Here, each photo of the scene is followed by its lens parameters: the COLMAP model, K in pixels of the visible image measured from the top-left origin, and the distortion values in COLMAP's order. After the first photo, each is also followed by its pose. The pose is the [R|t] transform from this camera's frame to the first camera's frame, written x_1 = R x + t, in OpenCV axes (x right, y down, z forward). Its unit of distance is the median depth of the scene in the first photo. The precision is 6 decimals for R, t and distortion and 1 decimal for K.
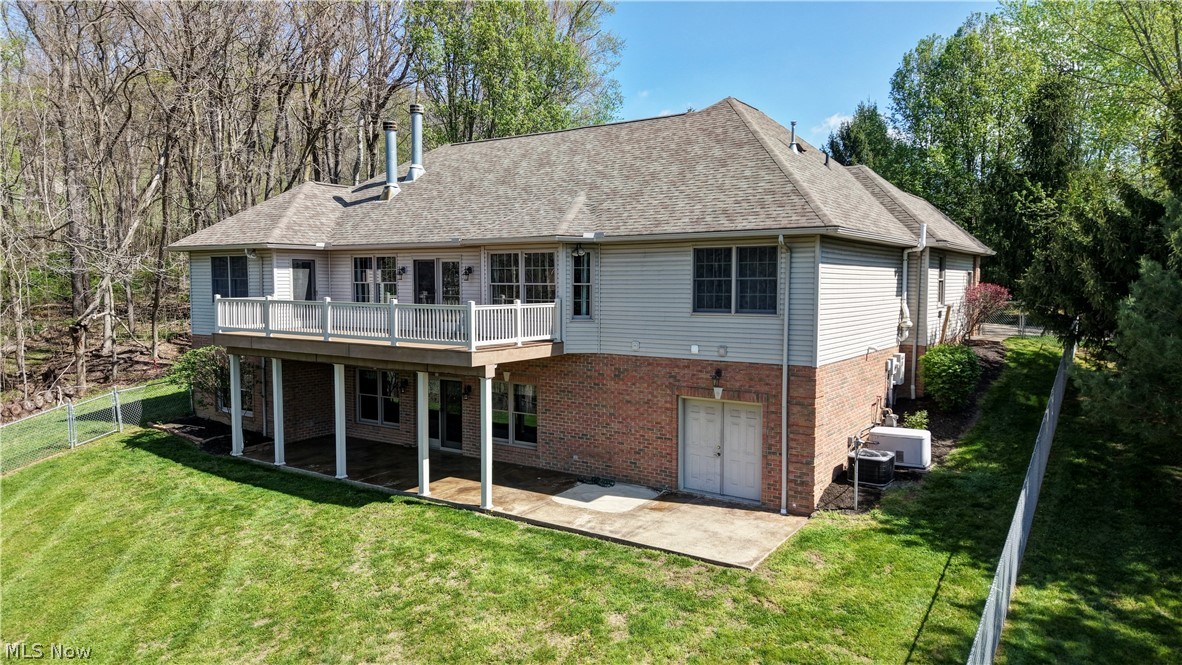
lens RADIAL K [[792.3, 0, 596.0], [0, 792.3, 328.7], [0, 0, 1]] dist [0.059597, -0.093435]
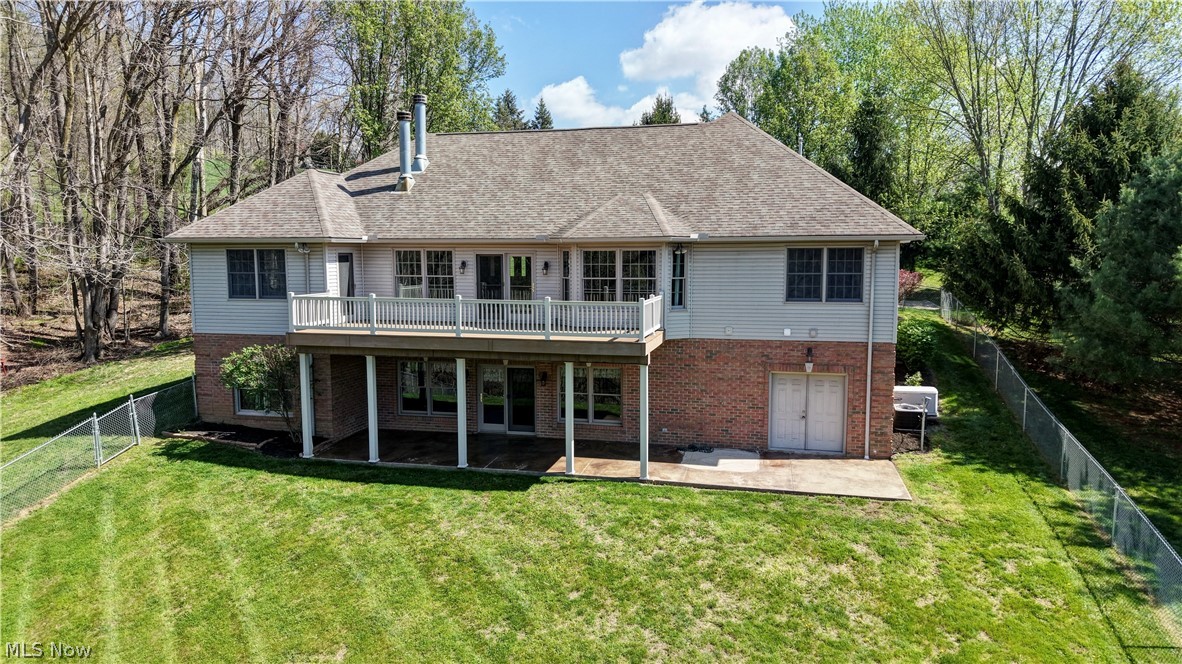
lens RADIAL K [[792.3, 0, 596.0], [0, 792.3, 328.2], [0, 0, 1]] dist [0.059597, -0.093435]
pose [[0.936878, -0.036896, 0.347705, -0.569576], [0.024319, 0.998885, 0.040470, -0.036169], [-0.348811, -0.029459, 0.936730, -0.031607]]
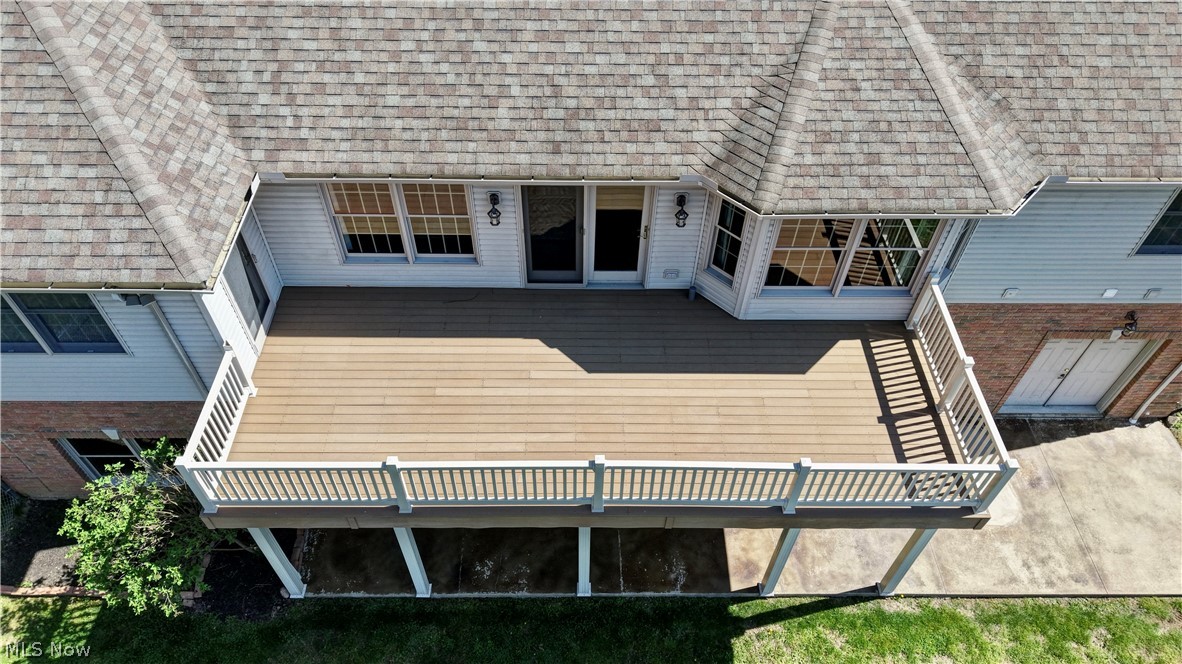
lens RADIAL K [[795.3, 0, 591.0], [0, 795.3, 332.0], [0, 0, 1]] dist [0.001488, 0.000669]
pose [[0.825547, -0.417030, 0.380208, -0.522792], [0.019098, 0.693989, 0.719732, -0.455855], [-0.564011, -0.586911, 0.580885, 0.835214]]
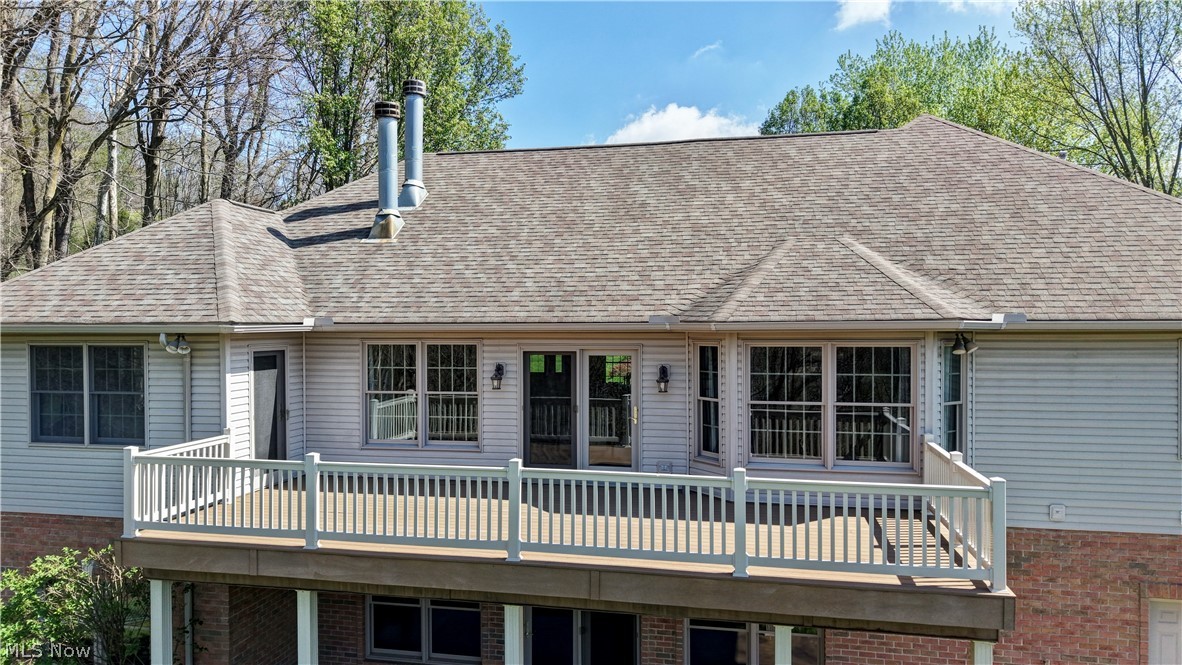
lens RADIAL K [[783.7, 0, 591.0], [0, 783.7, 332.5], [0, 0, 1]] dist [0.059185, -0.063010]
pose [[0.924708, -0.008736, 0.380576, -0.497819], [0.027859, 0.998609, -0.044767, -0.095275], [-0.379656, 0.051999, 0.923665, 0.625793]]
